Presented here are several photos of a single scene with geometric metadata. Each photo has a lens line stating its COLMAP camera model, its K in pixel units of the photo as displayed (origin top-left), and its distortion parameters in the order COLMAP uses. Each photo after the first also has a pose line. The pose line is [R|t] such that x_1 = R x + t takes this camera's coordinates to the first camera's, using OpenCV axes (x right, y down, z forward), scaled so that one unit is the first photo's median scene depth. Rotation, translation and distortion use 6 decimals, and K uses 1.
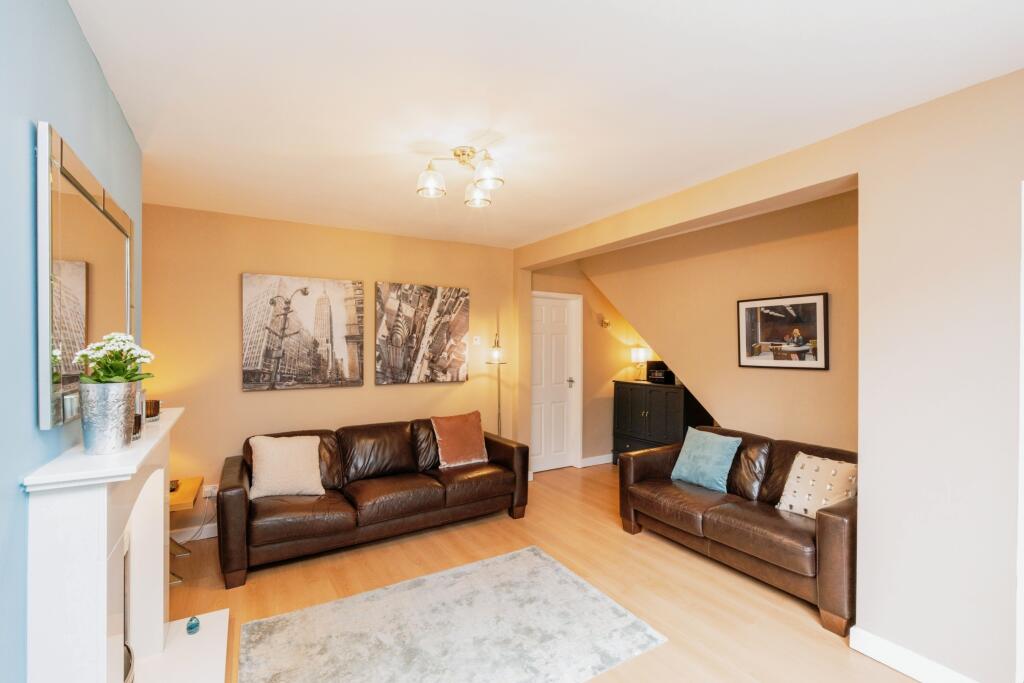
lens RADIAL K [[460.8, 0, 515.7], [0, 460.8, 344.8], [0, 0, 1]] dist [-0.003466, -0.000117]
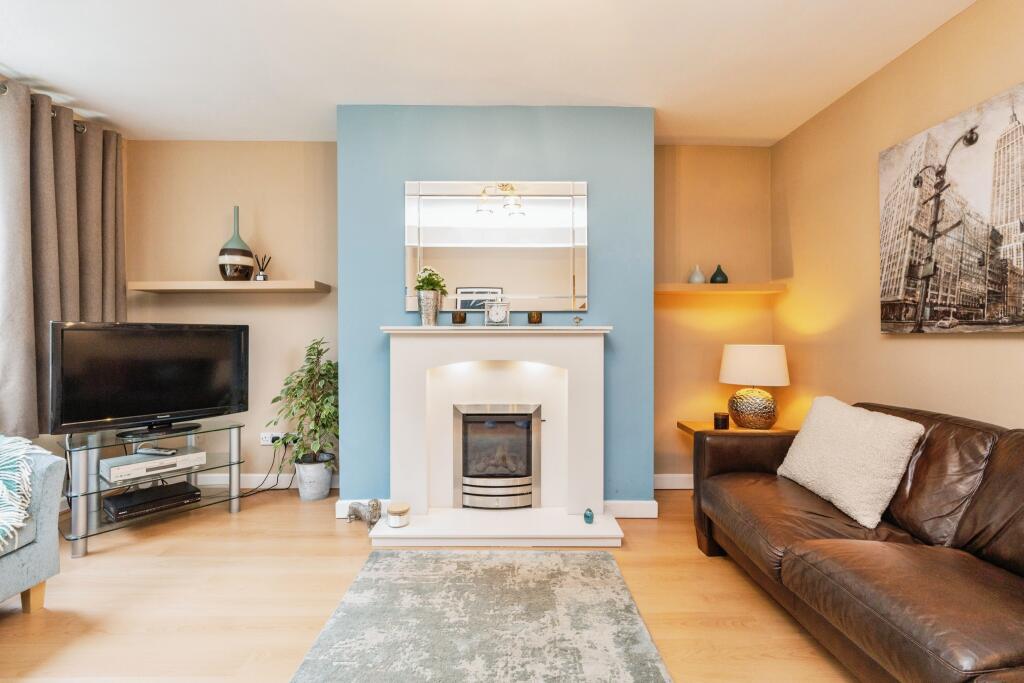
lens RADIAL K [[460.8, 0, 516.4], [0, 460.8, 335.4], [0, 0, 1]] dist [-0.003466, -0.000117]
pose [[-0.511033, -0.007856, -0.859525, 0.216845], [-0.001936, 0.999966, -0.007989, 0.104075], [0.859559, -0.002419, -0.511031, 0.853905]]
